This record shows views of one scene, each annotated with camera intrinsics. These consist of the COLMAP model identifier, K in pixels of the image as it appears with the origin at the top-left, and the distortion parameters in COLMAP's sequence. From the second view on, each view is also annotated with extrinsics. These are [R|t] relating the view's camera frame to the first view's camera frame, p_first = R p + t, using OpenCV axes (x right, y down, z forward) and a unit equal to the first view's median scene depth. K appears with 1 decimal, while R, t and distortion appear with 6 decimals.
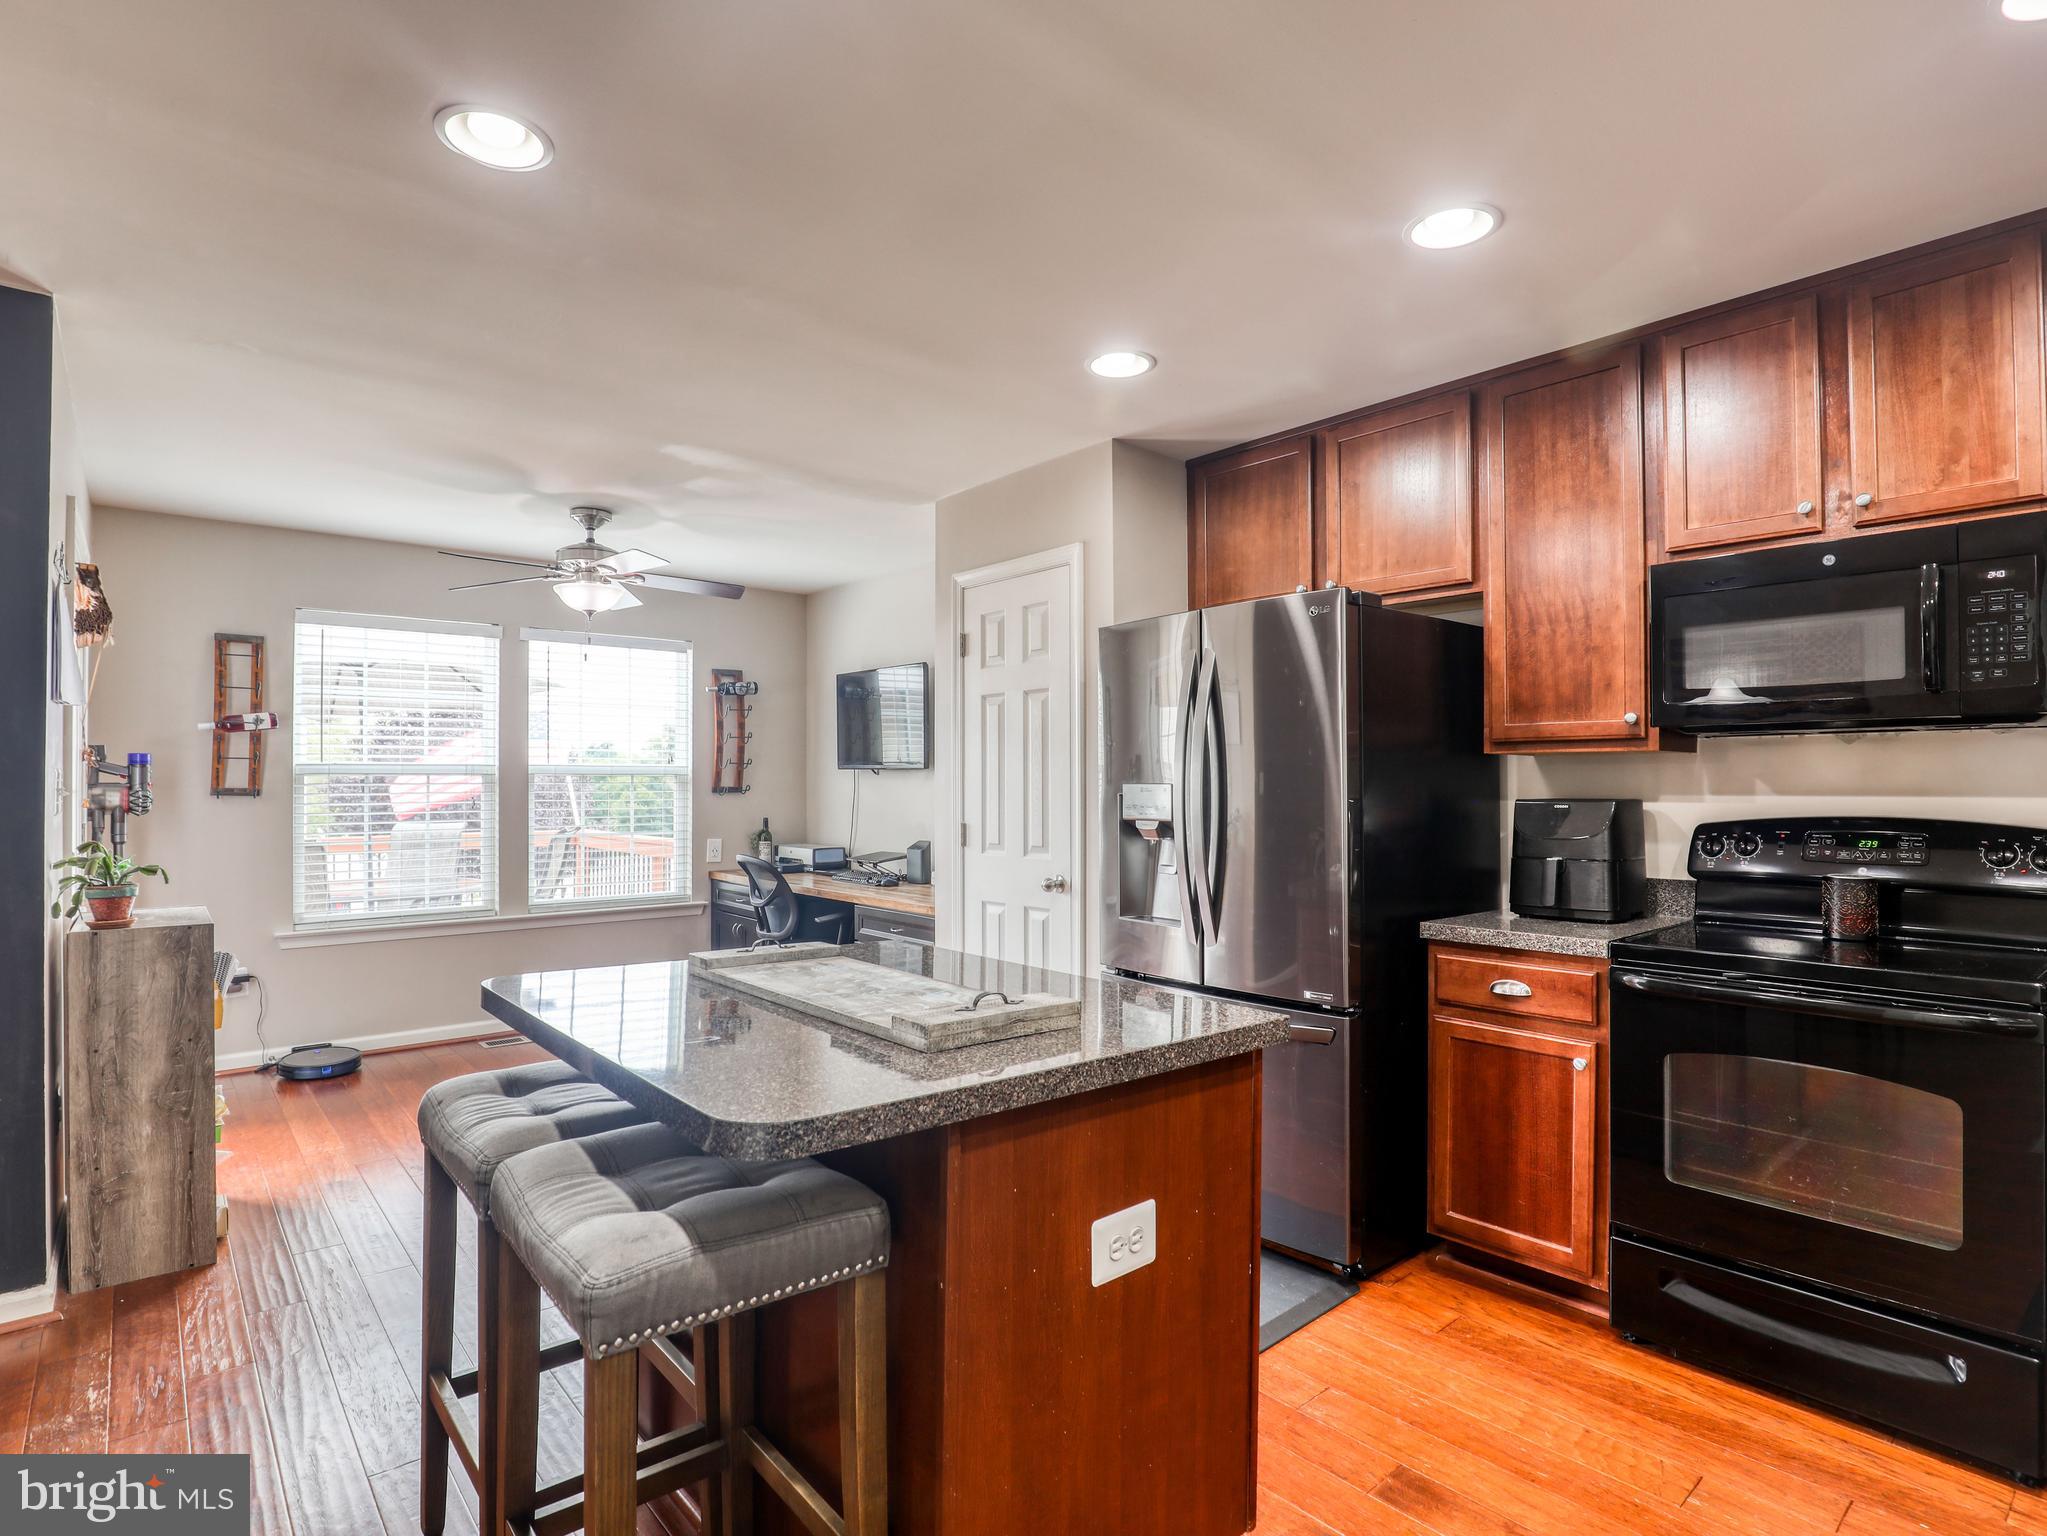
lens RADIAL K [[1078.2, 0, 1030.5], [0, 1078.2, 778.1], [0, 0, 1]] dist [-0.026850, 0.001982]
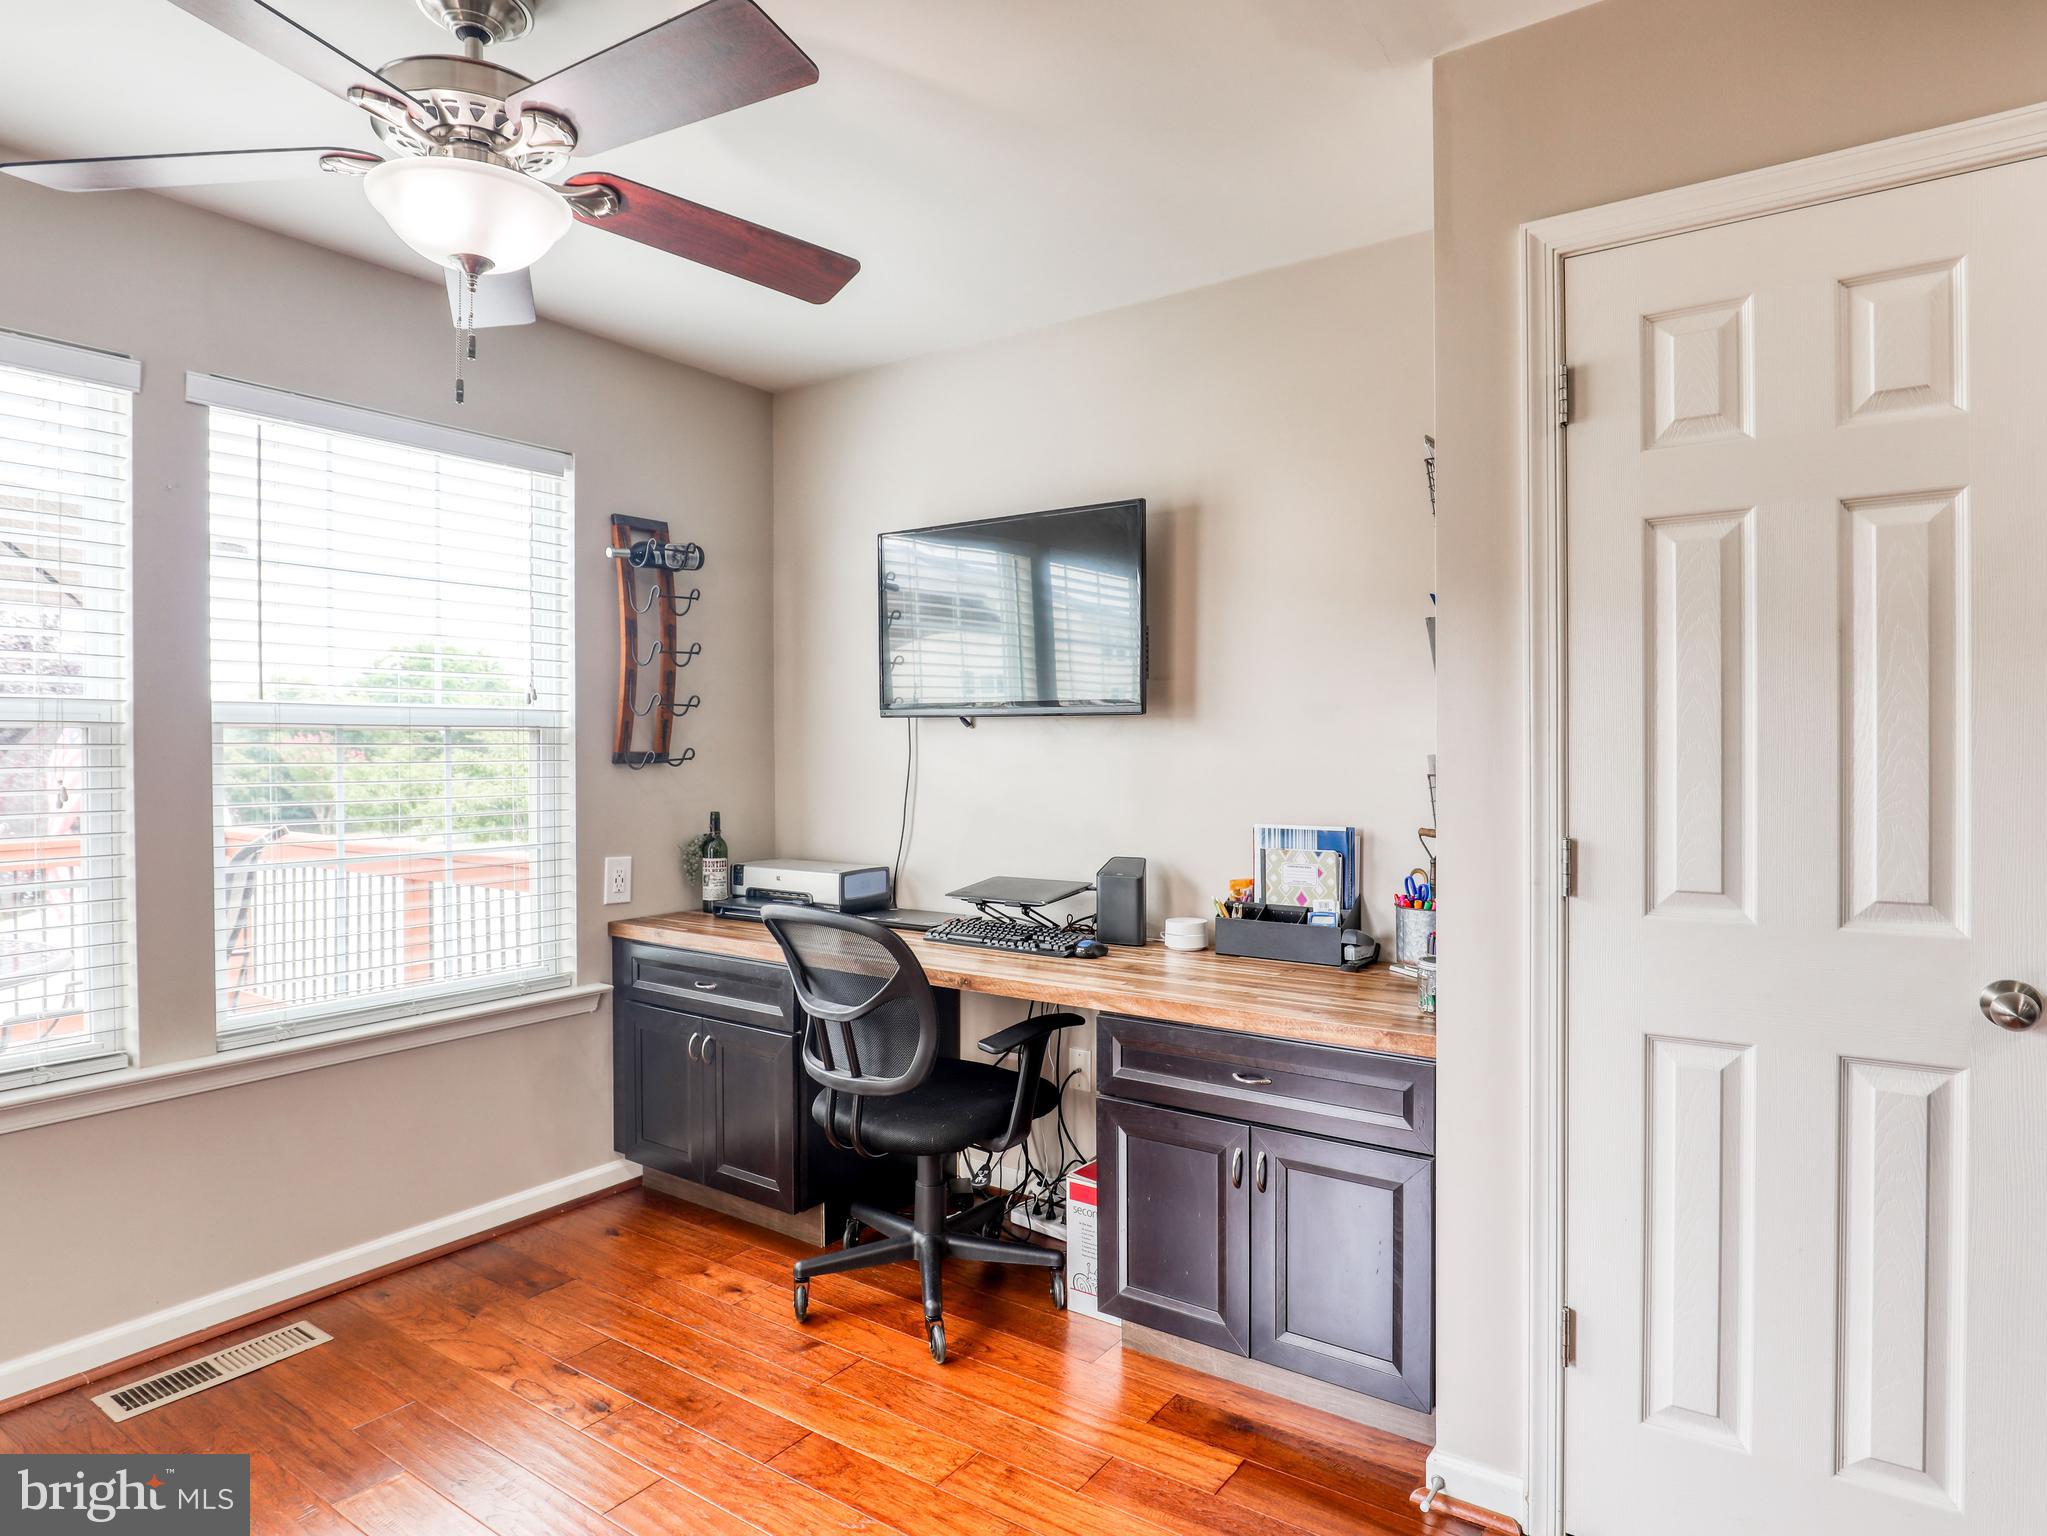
lens RADIAL K [[1169.3, 0, 1021.3], [0, 1169.3, 756.6], [0, 0, 1]] dist [-0.012090, 0.001090]
pose [[0.968297, -0.006604, 0.249713, -0.249703], [0.003305, 0.999902, 0.013629, 0.003378], [-0.249778, -0.012371, 0.968224, 0.434620]]
